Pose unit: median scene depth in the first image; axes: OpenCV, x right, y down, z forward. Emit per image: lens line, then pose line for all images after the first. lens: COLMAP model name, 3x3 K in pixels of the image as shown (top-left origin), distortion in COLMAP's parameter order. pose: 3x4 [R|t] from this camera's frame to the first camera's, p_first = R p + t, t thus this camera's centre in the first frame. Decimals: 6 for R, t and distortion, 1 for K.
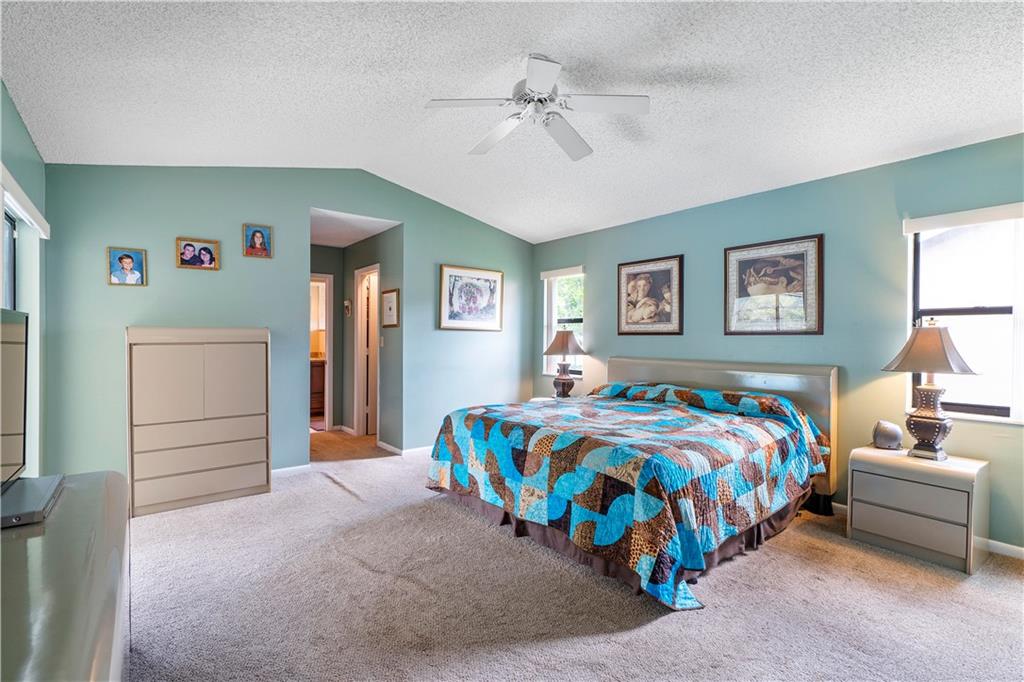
lens RADIAL K [[477.6, 0, 503.3], [0, 477.6, 341.1], [0, 0, 1]] dist [-0.005052, -0.000049]
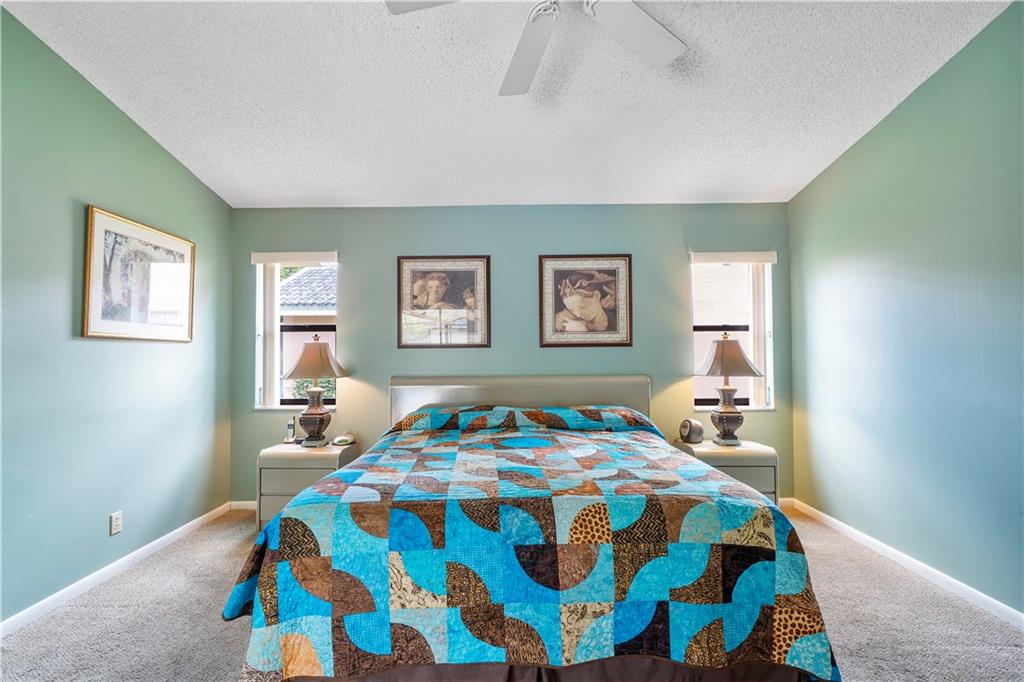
lens RADIAL K [[477.6, 0, 503.3], [0, 477.6, 341.1], [0, 0, 1]] dist [-0.005052, -0.000049]
pose [[0.620146, 0.007194, 0.784453, -0.358485], [0.015841, 0.999639, -0.021691, -0.006329], [-0.784326, 0.025878, 0.619809, 0.537304]]
